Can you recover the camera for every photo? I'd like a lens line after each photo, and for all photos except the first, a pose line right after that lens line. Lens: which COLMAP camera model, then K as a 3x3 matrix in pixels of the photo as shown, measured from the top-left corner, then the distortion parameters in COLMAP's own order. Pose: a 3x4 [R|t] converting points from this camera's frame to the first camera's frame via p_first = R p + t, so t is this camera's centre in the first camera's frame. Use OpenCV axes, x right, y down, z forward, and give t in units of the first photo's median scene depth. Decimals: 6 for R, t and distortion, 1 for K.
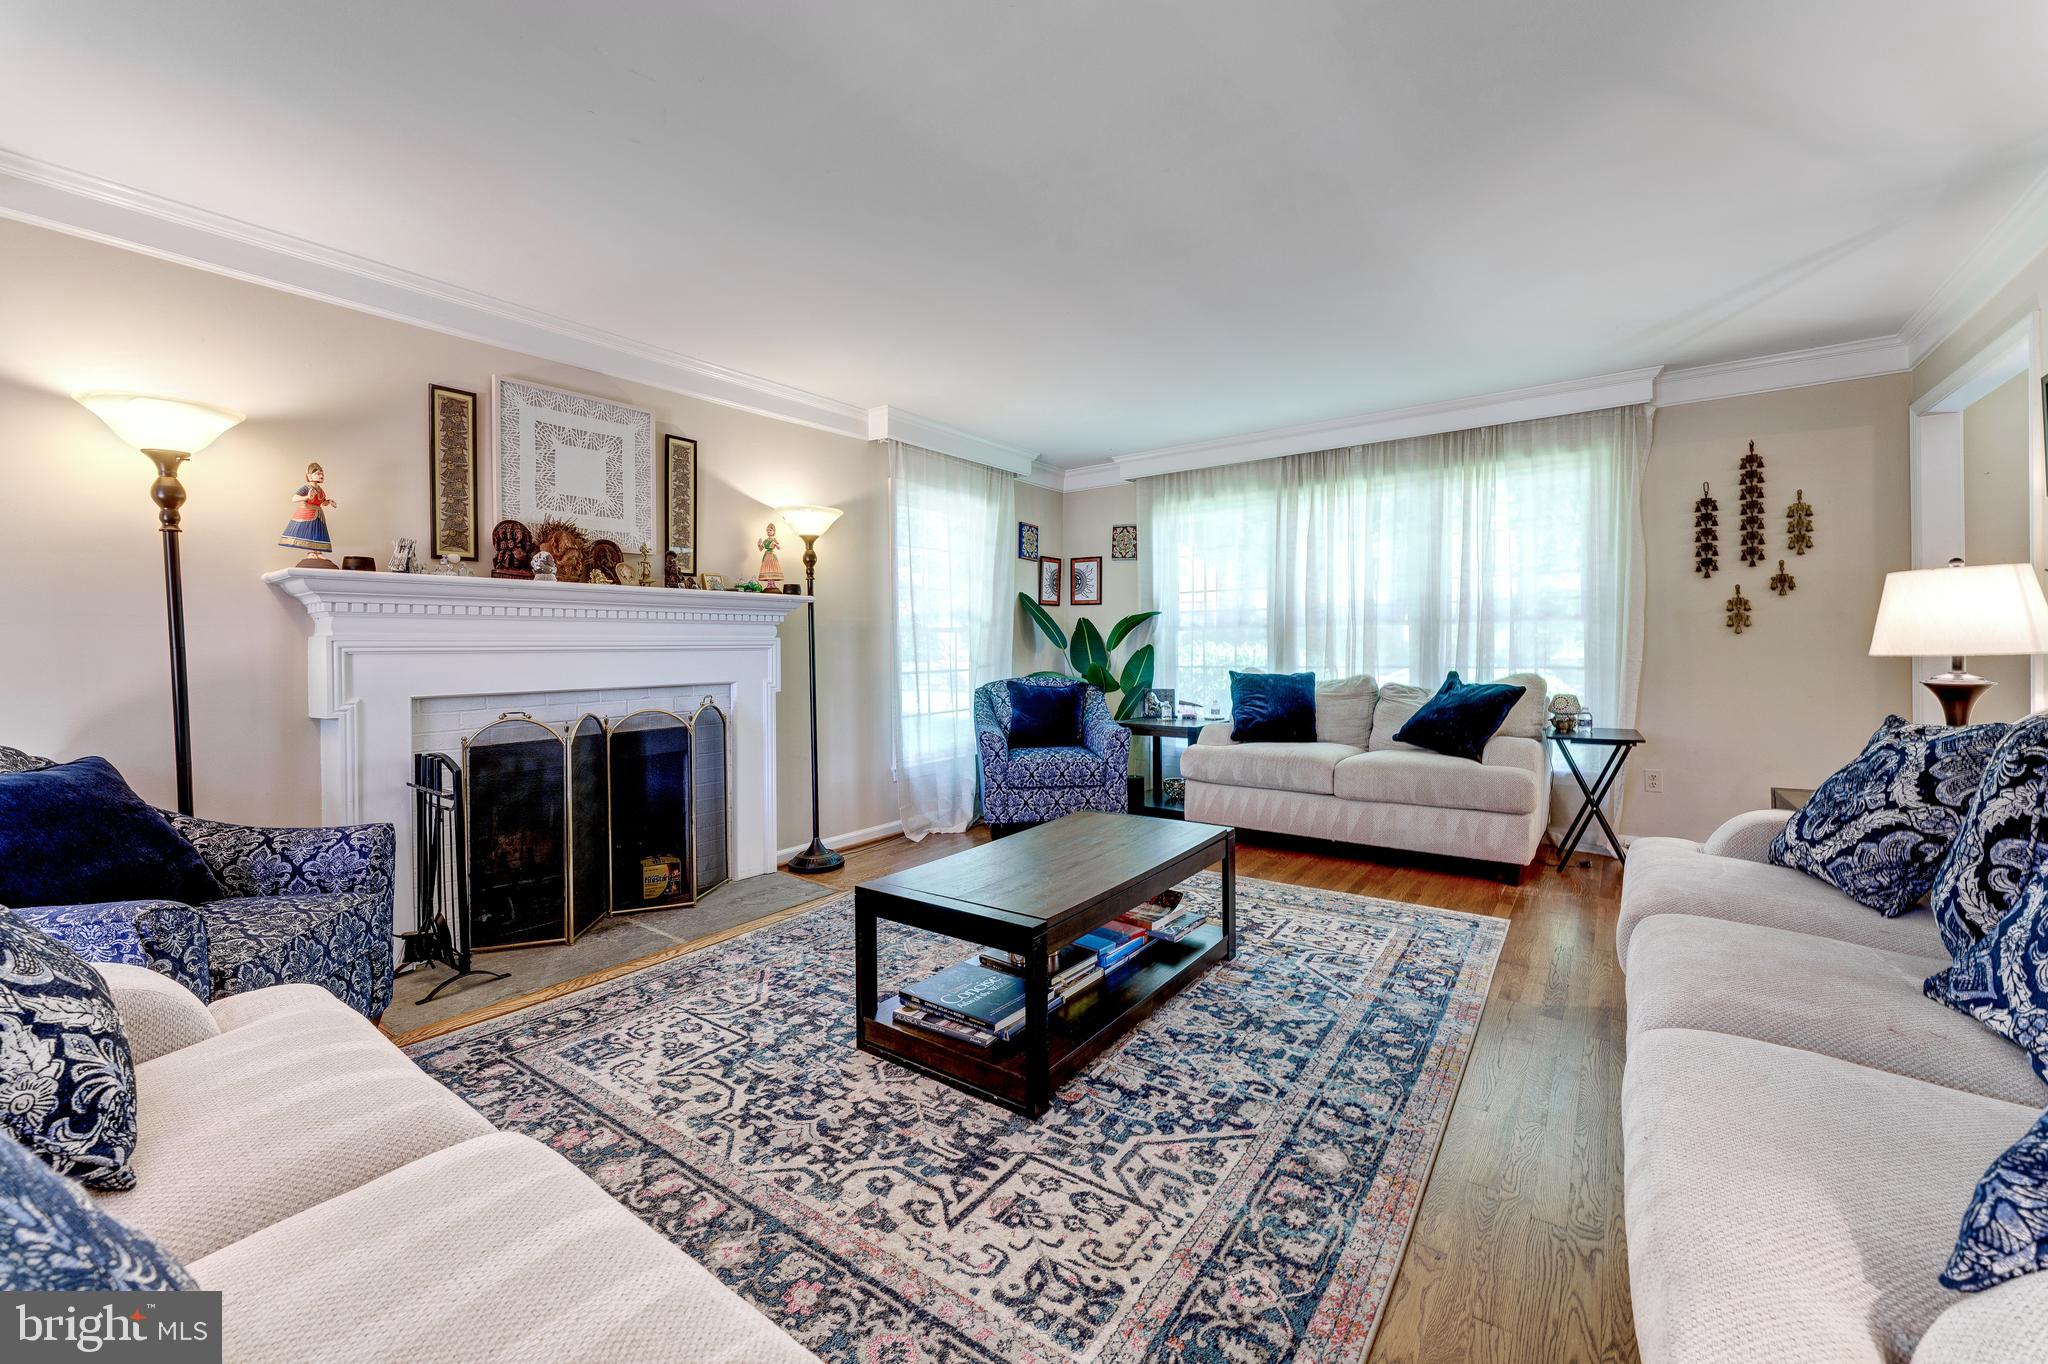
lens RADIAL K [[828.4, 0, 1006.7], [0, 828.4, 653.6], [0, 0, 1]] dist [0.000530, -0.000102]
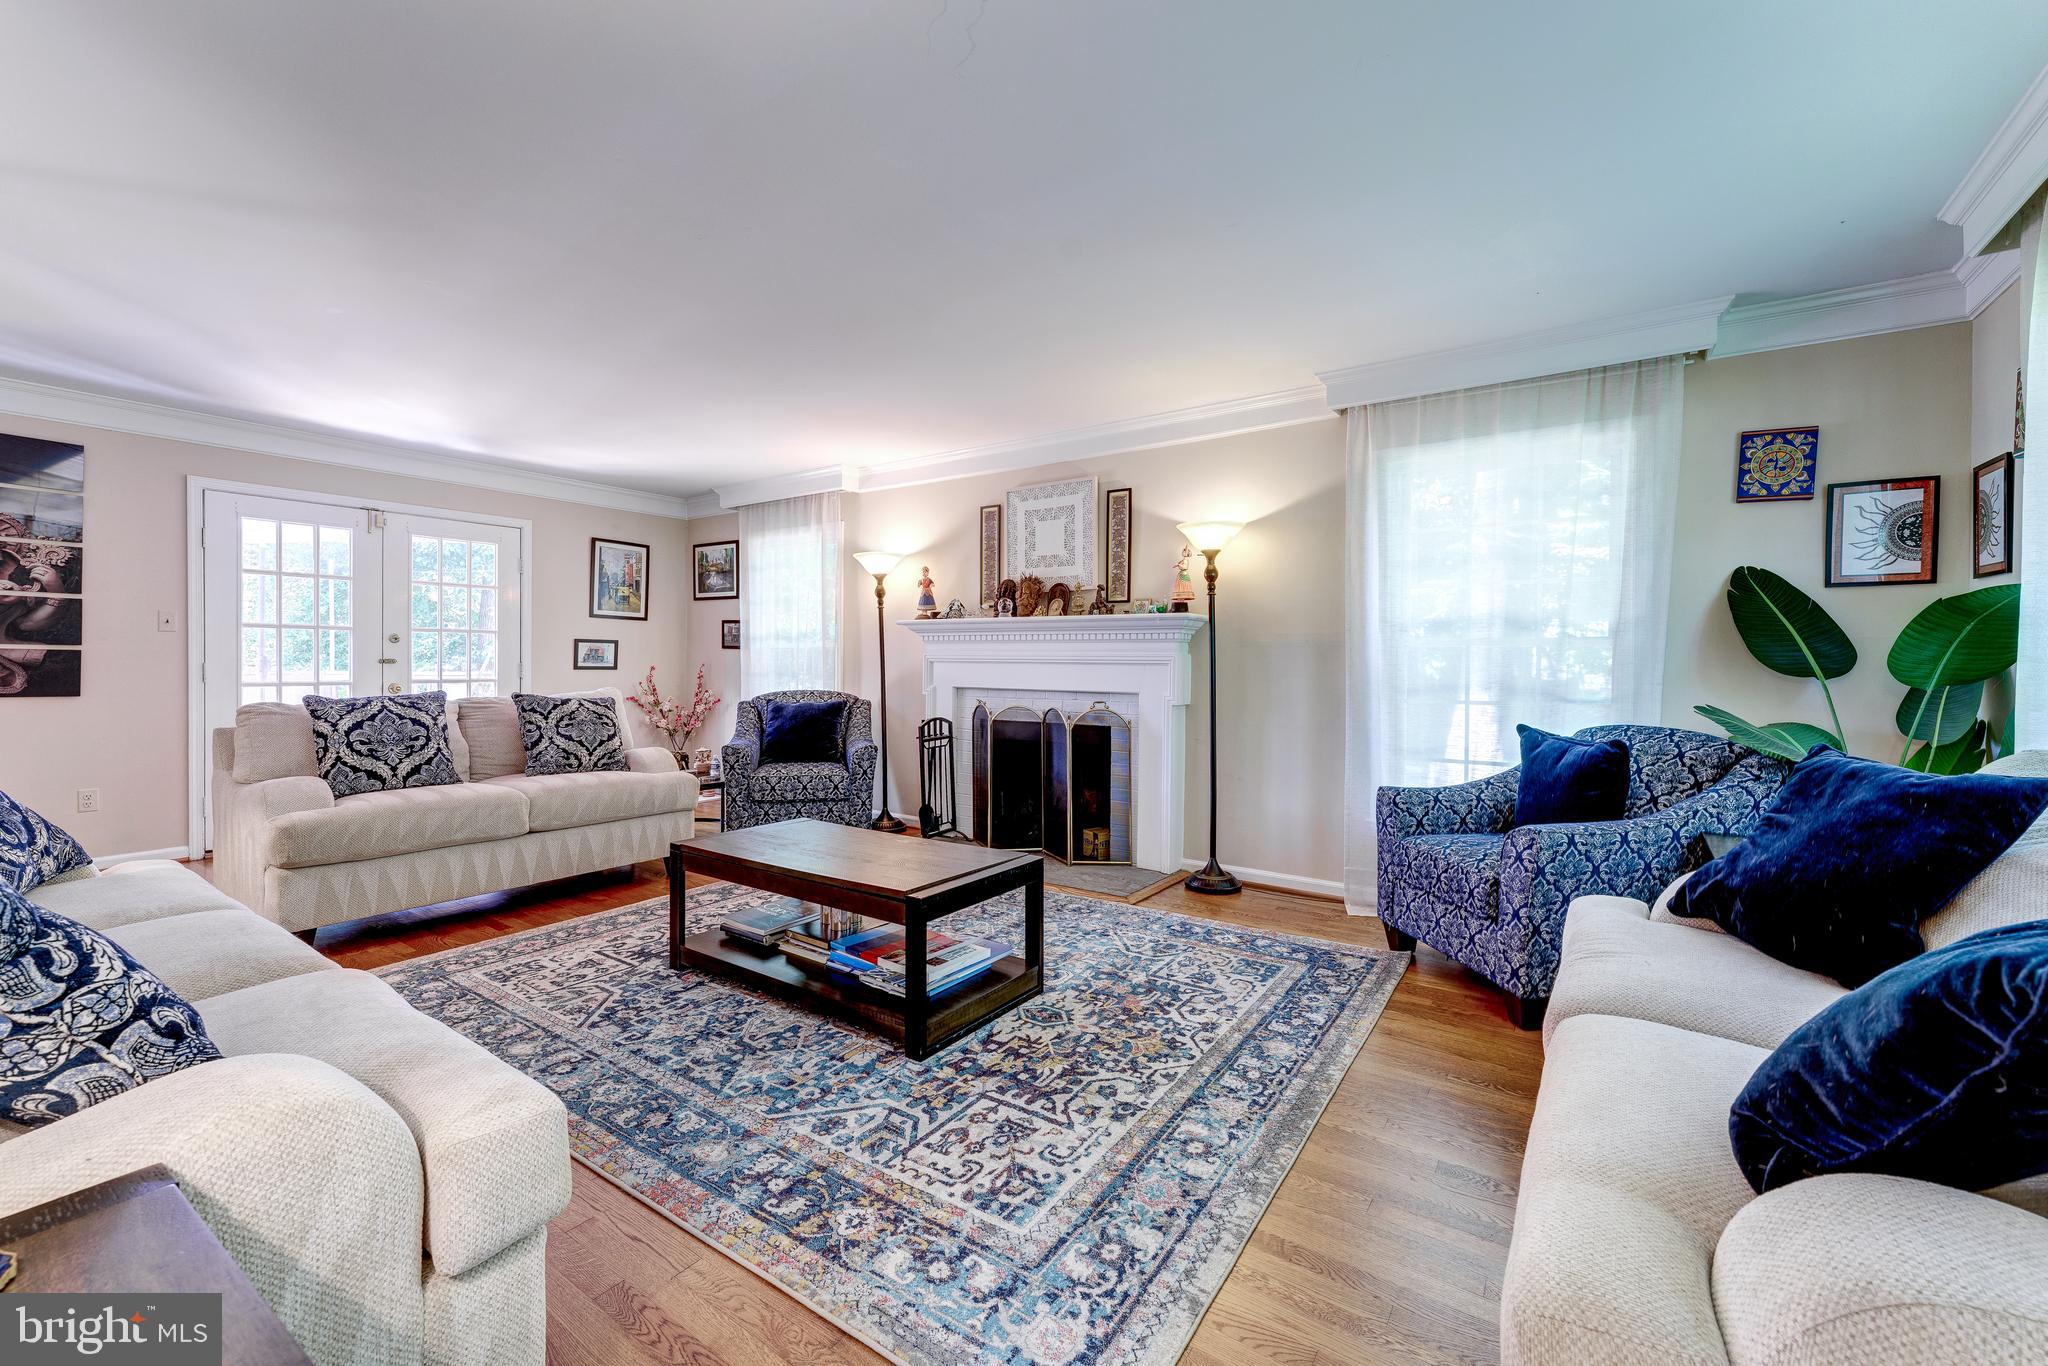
lens RADIAL K [[828.4, 0, 1026.0], [0, 828.4, 668.0], [0, 0, 1]] dist [0.000530, -0.000102]
pose [[0.026797, 0.014935, -0.999529, 1.063987], [-0.020807, 0.999680, 0.014380, -0.017783], [0.999424, 0.020412, 0.027100, 1.084162]]
